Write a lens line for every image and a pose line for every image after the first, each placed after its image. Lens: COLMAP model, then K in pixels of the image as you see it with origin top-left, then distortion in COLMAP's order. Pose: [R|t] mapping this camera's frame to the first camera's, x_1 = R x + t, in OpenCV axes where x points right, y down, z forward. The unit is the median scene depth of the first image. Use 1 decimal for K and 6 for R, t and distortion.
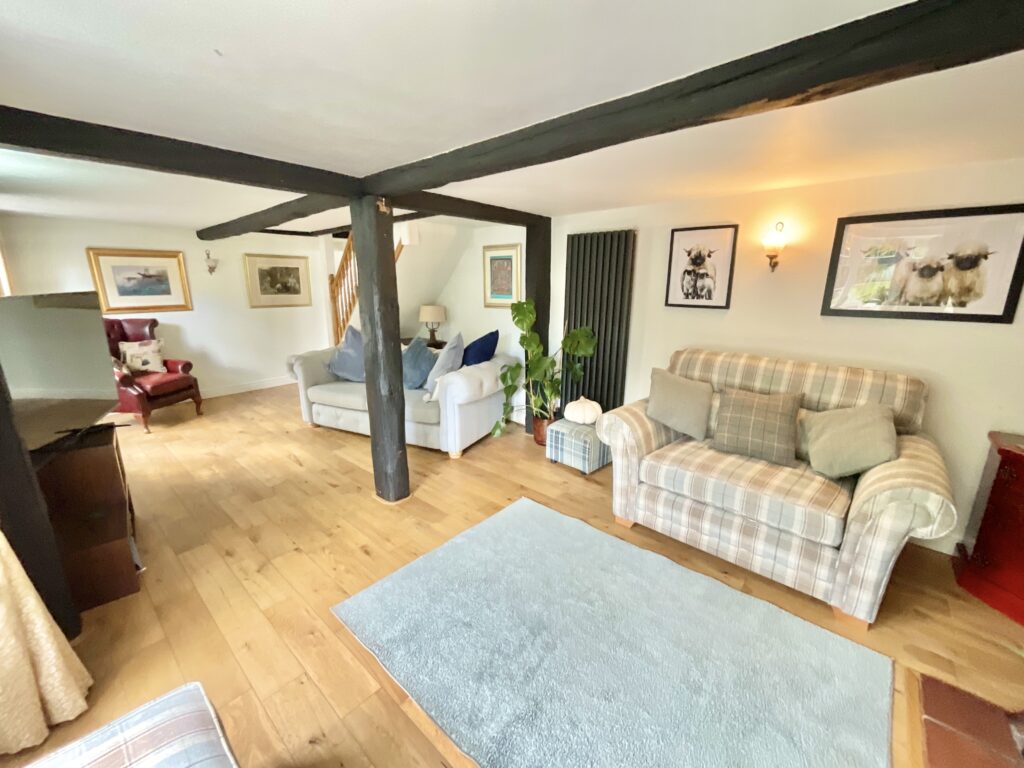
lens RADIAL K [[416.3, 0, 512.0], [0, 416.3, 384.0], [0, 0, 1]] dist [-0.002361, -0.000046]
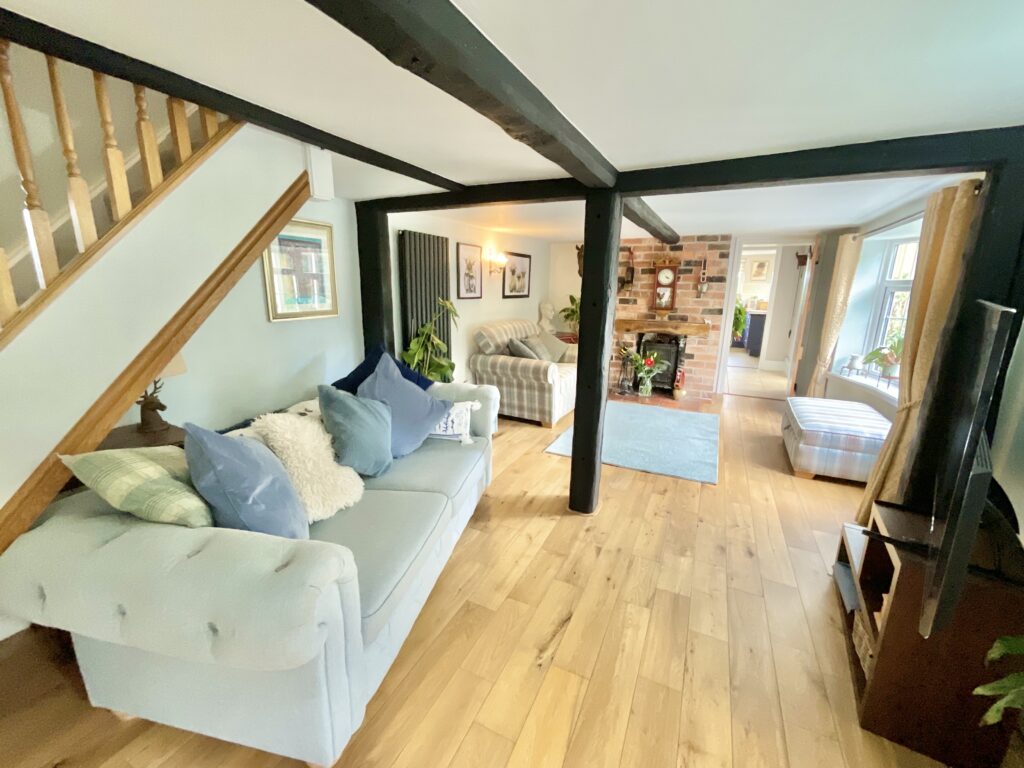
lens RADIAL K [[416.3, 0, 512.0], [0, 416.3, 384.0], [0, 0, 1]] dist [-0.002361, -0.000046]
pose [[-0.267566, -0.228169, 0.936134, -1.057654], [0.212622, 0.933626, 0.288329, -0.298696], [-0.939787, 0.276190, -0.201293, 1.255083]]
